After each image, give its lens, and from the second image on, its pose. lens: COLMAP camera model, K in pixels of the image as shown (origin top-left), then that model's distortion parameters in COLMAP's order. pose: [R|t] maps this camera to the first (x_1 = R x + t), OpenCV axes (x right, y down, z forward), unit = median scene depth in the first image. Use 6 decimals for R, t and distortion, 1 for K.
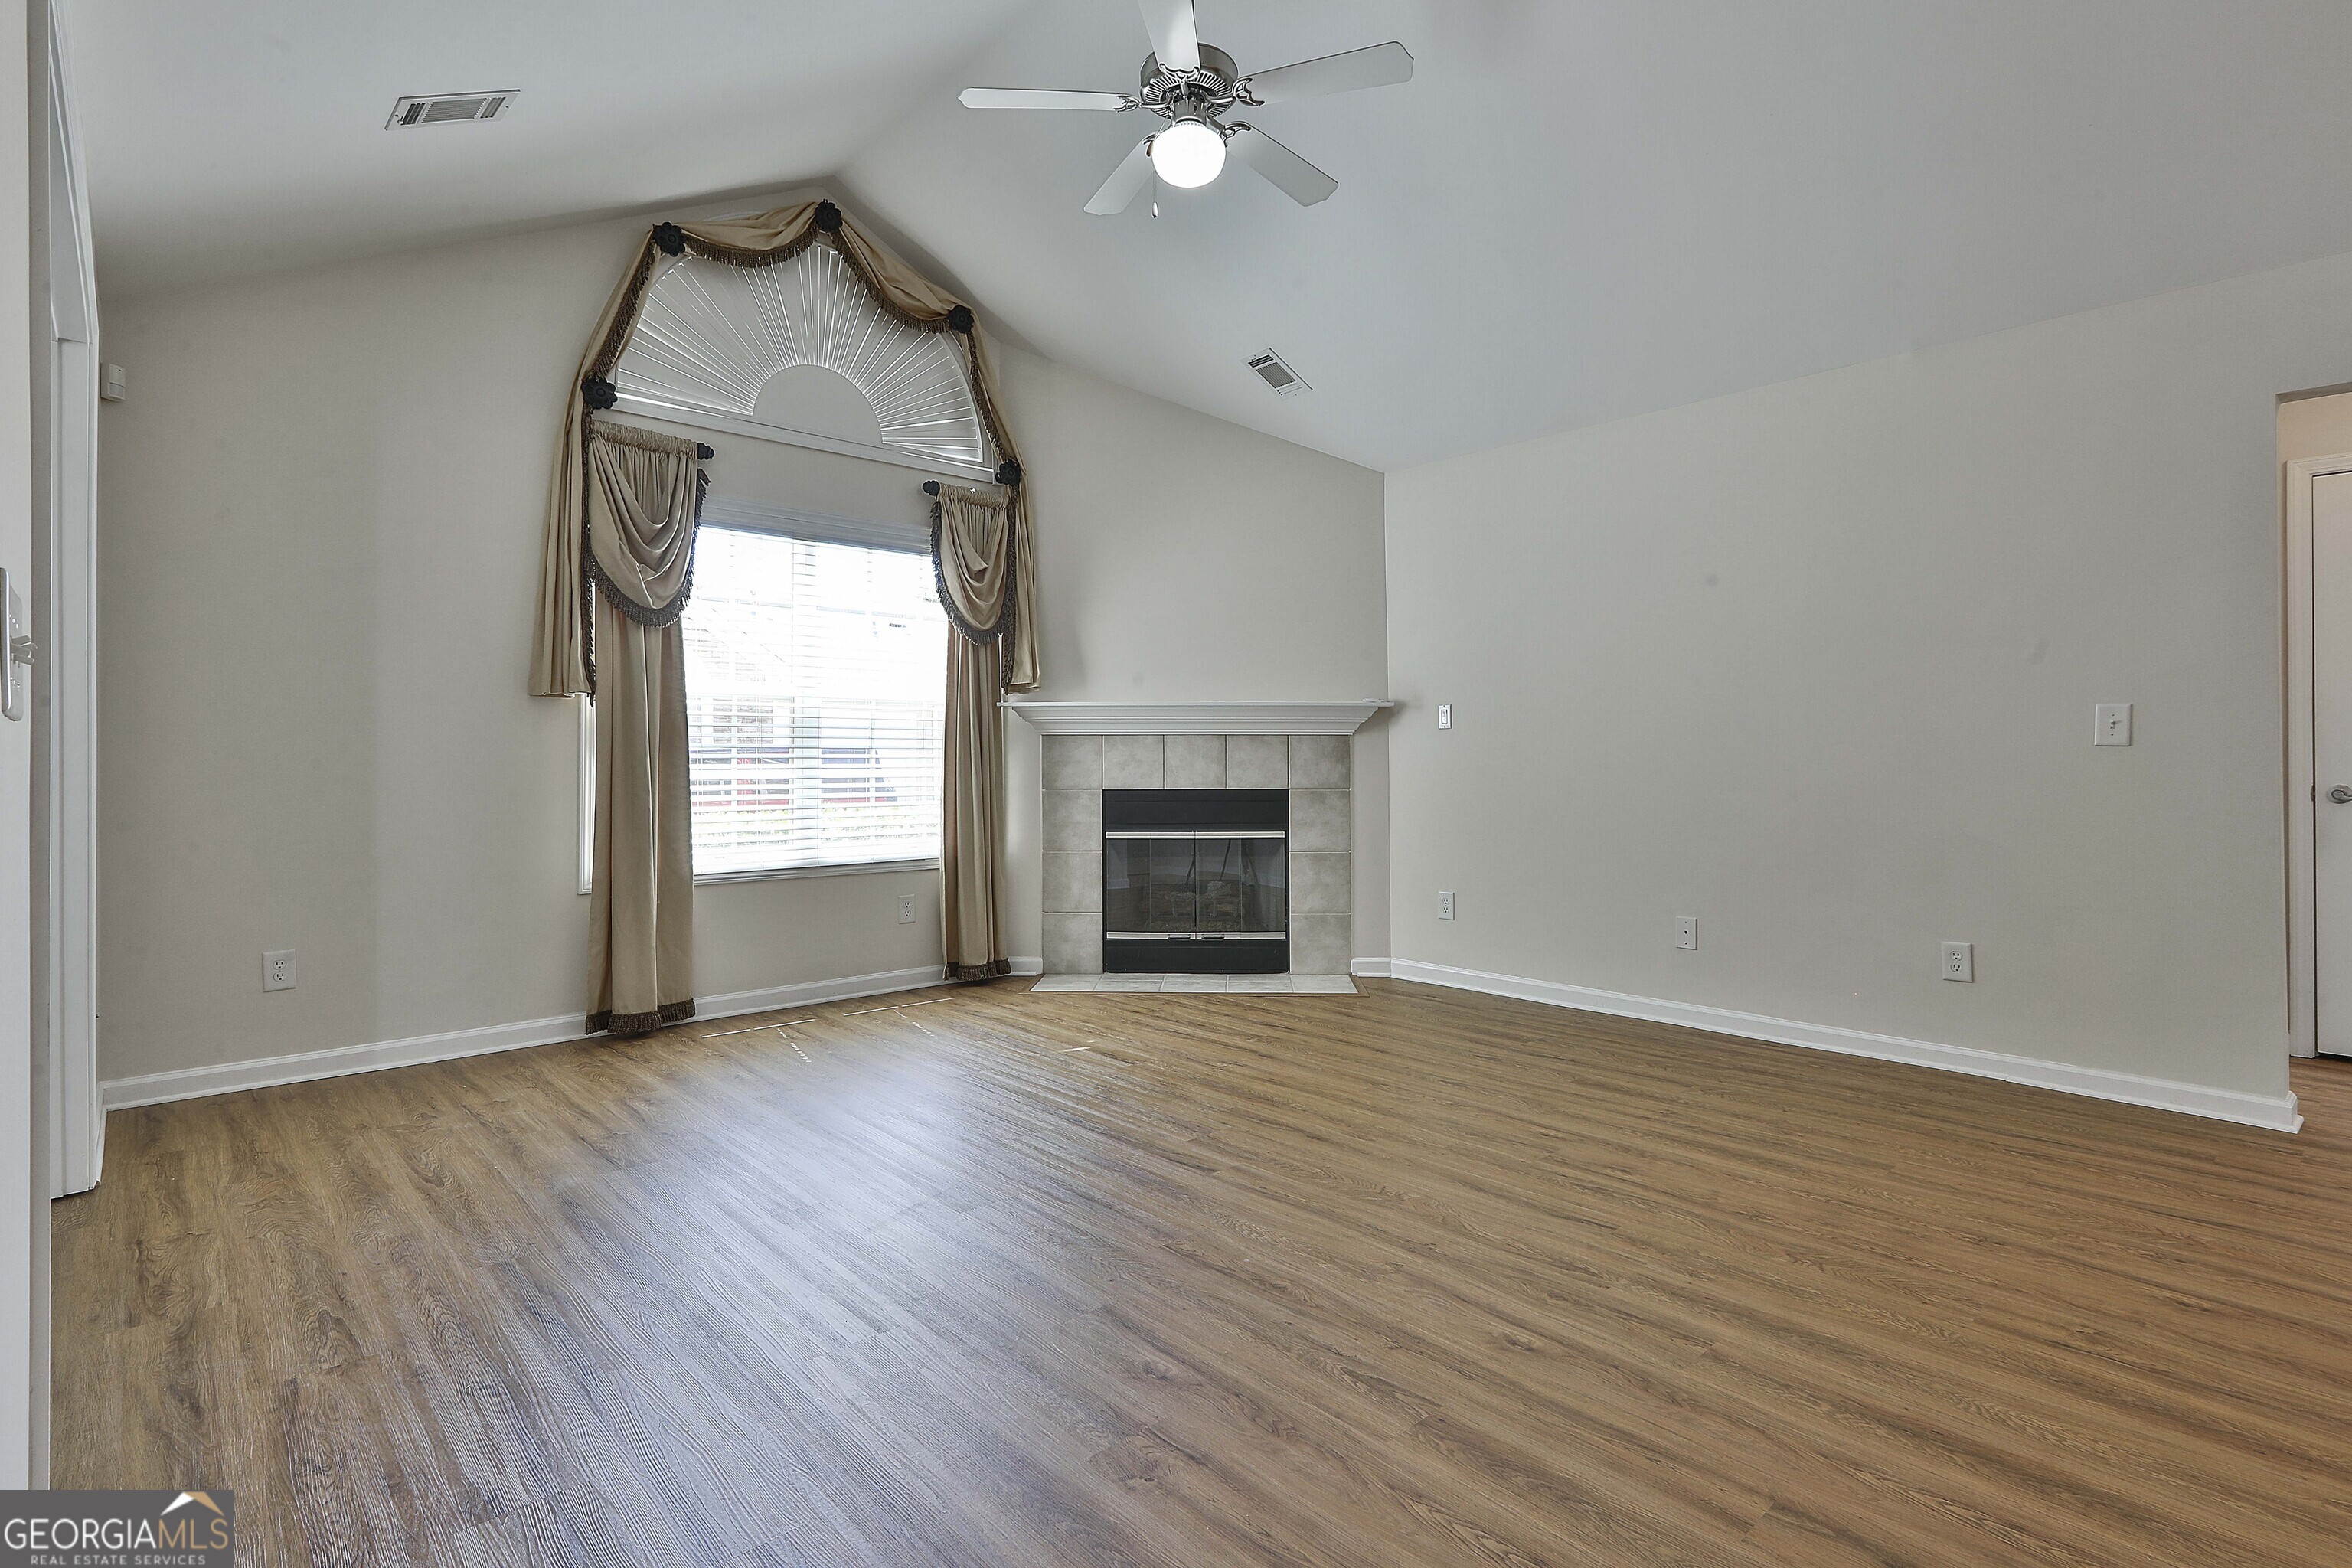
lens RADIAL K [[1124.4, 0, 1170.8], [0, 1124.4, 767.7], [0, 0, 1]] dist [-0.005181, 0.003350]
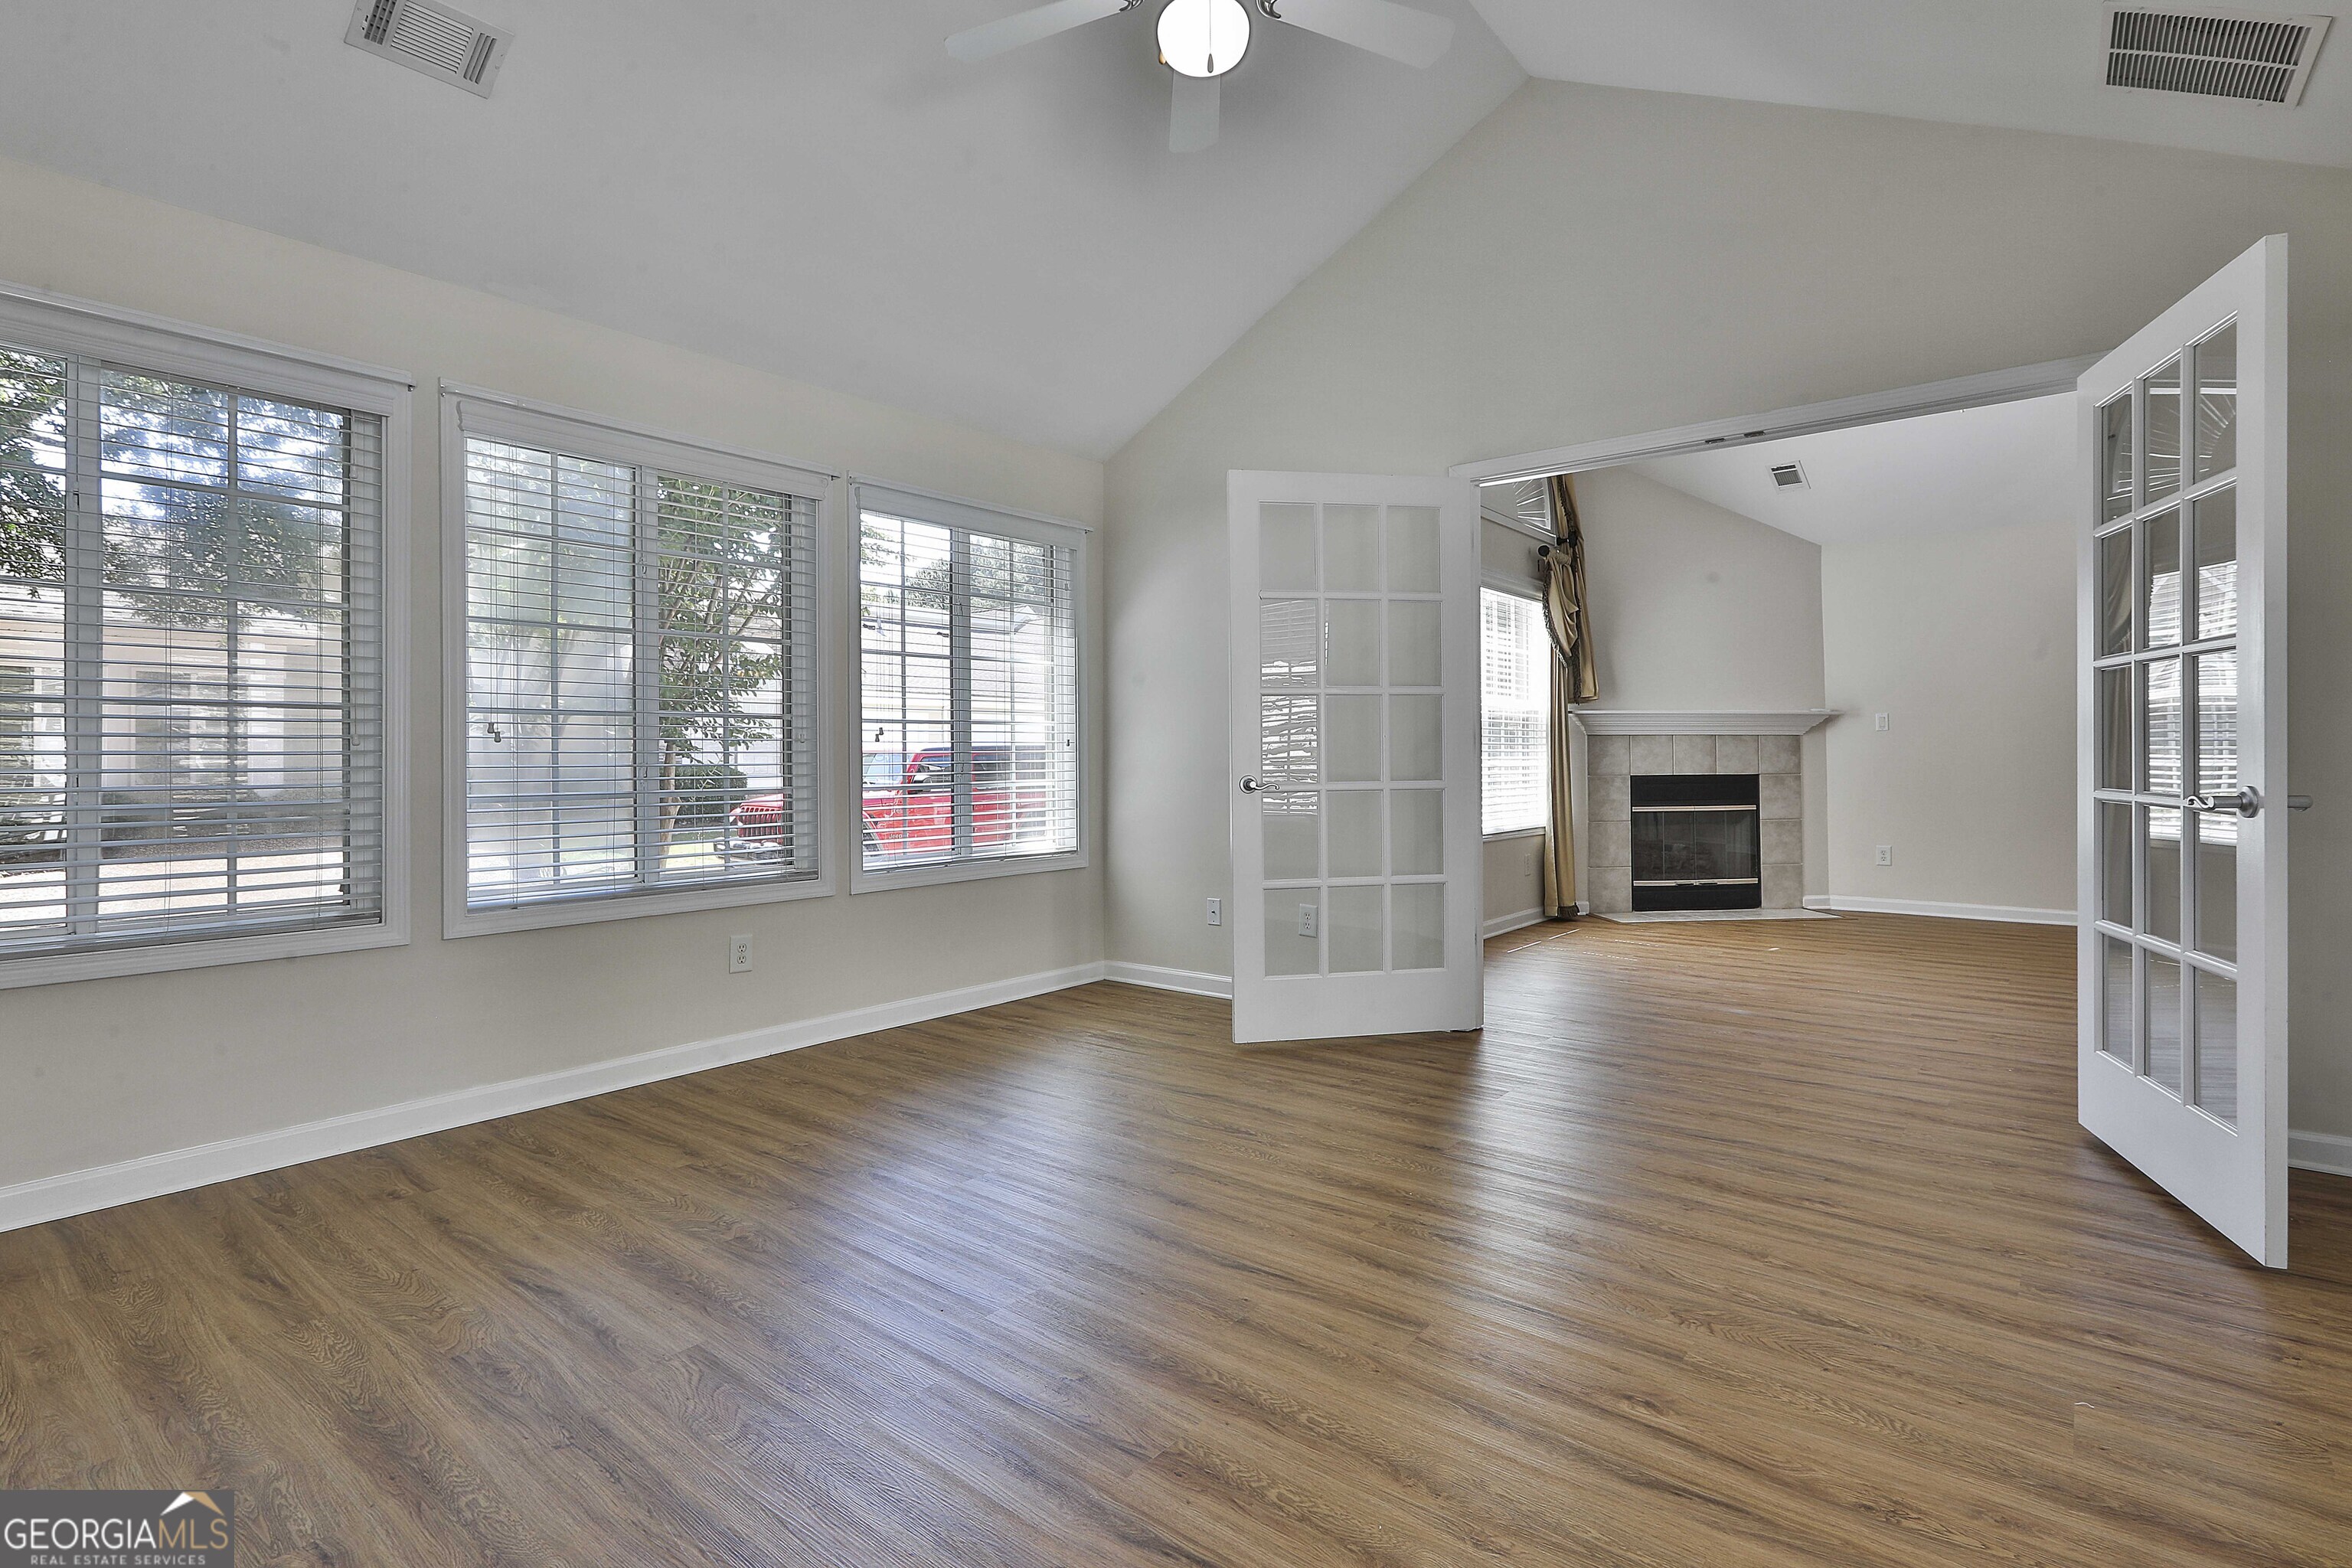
lens RADIAL K [[1124.4, 0, 1157.2], [0, 1124.4, 776.4], [0, 0, 1]] dist [-0.005181, 0.003350]
pose [[0.988368, -0.007164, 0.151912, -0.864426], [0.006743, 0.999972, 0.003287, 0.012847], [-0.151931, -0.002224, 0.988389, -0.256188]]
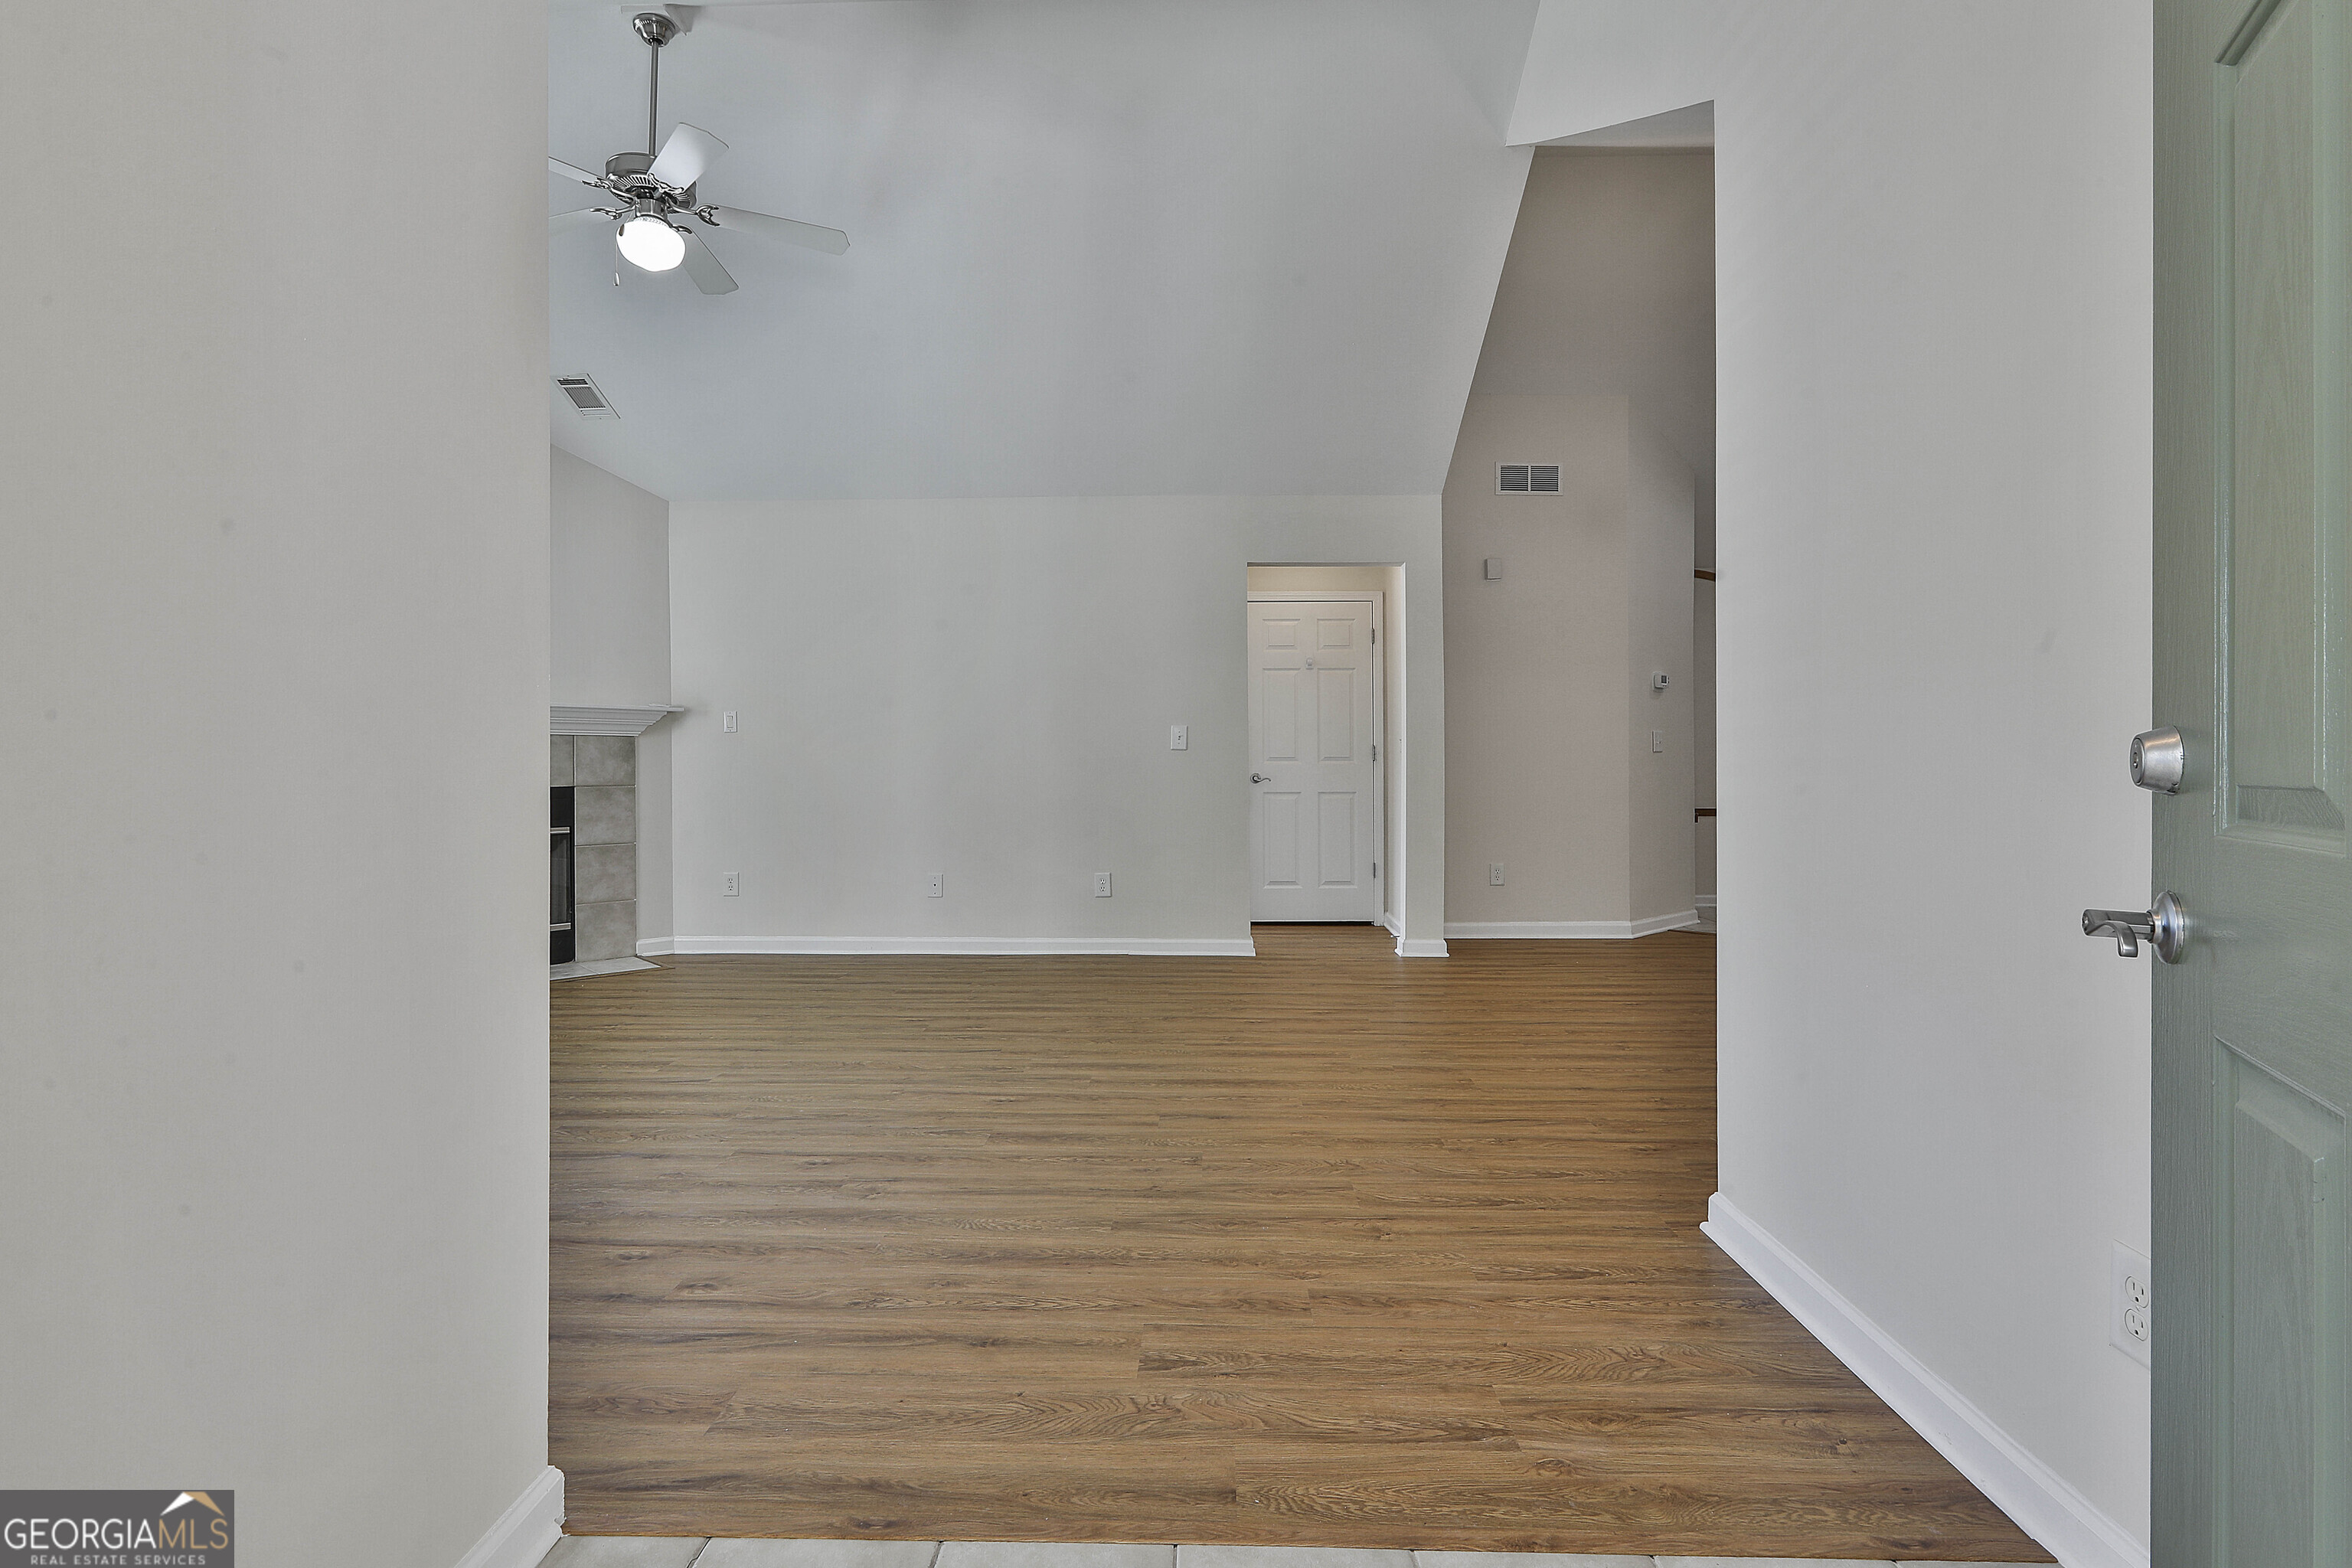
lens RADIAL K [[1124.4, 0, 1160.7], [0, 1124.4, 755.4], [0, 0, 1]] dist [-0.005181, 0.003350]
pose [[0.700517, 0.007936, 0.713591, -0.268776], [0.006763, 0.999819, -0.017758, 0.013188], [-0.713603, 0.017266, 0.700337, -0.126215]]
